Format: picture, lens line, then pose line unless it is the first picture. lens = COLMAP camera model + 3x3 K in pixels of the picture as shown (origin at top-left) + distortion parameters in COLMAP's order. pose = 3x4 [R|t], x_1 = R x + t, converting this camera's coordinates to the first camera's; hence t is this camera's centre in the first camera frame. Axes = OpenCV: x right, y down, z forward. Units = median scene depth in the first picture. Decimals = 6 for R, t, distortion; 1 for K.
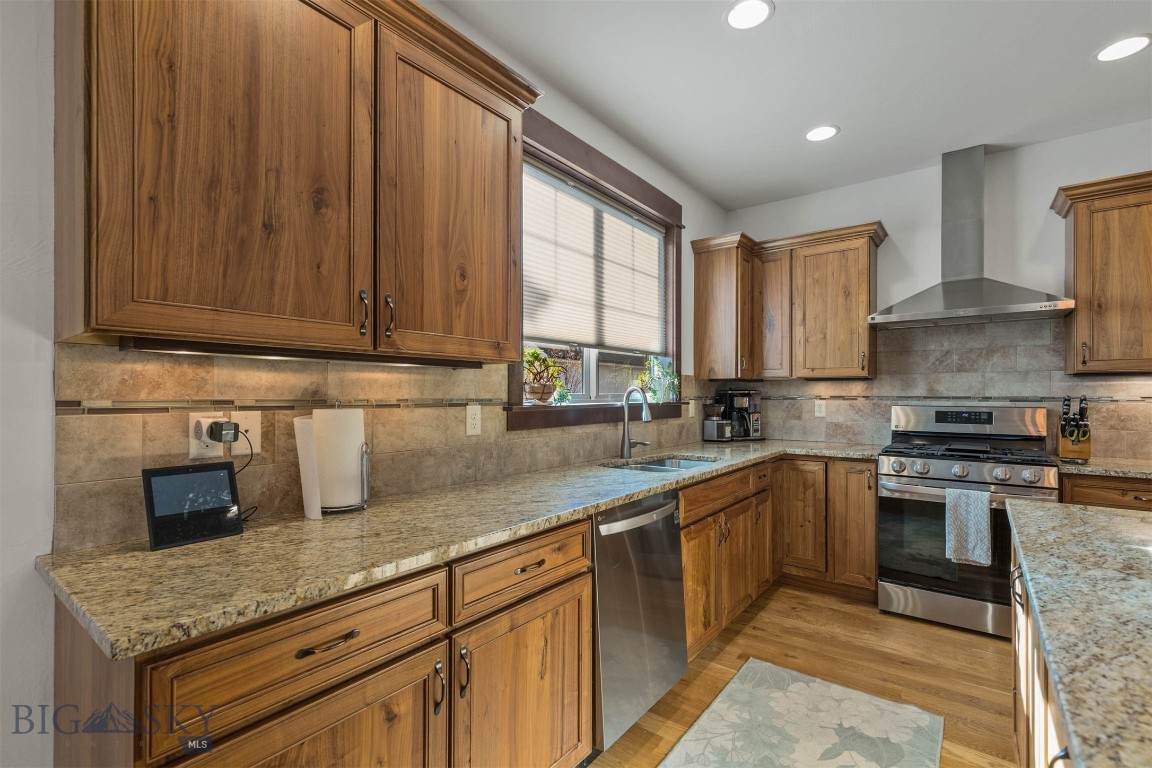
lens RADIAL K [[522.3, 0, 577.2], [0, 522.3, 389.7], [0, 0, 1]] dist [0.005226, 0.000297]
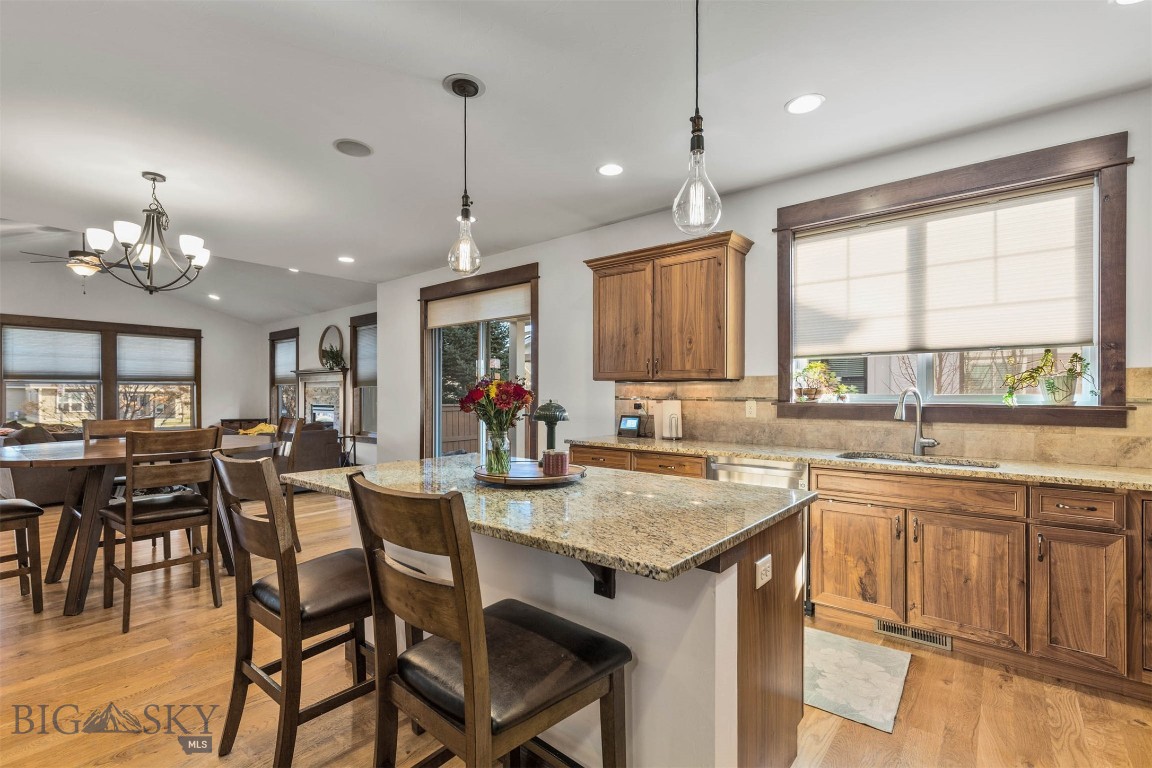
lens RADIAL K [[522.3, 0, 583.3], [0, 522.3, 389.7], [0, 0, 1]] dist [0.005226, 0.000297]
pose [[-0.030466, -0.007509, -0.999508, 1.074167], [0.008172, 0.999936, -0.007761, 0.000075], [0.999502, -0.008405, -0.030402, 0.320272]]
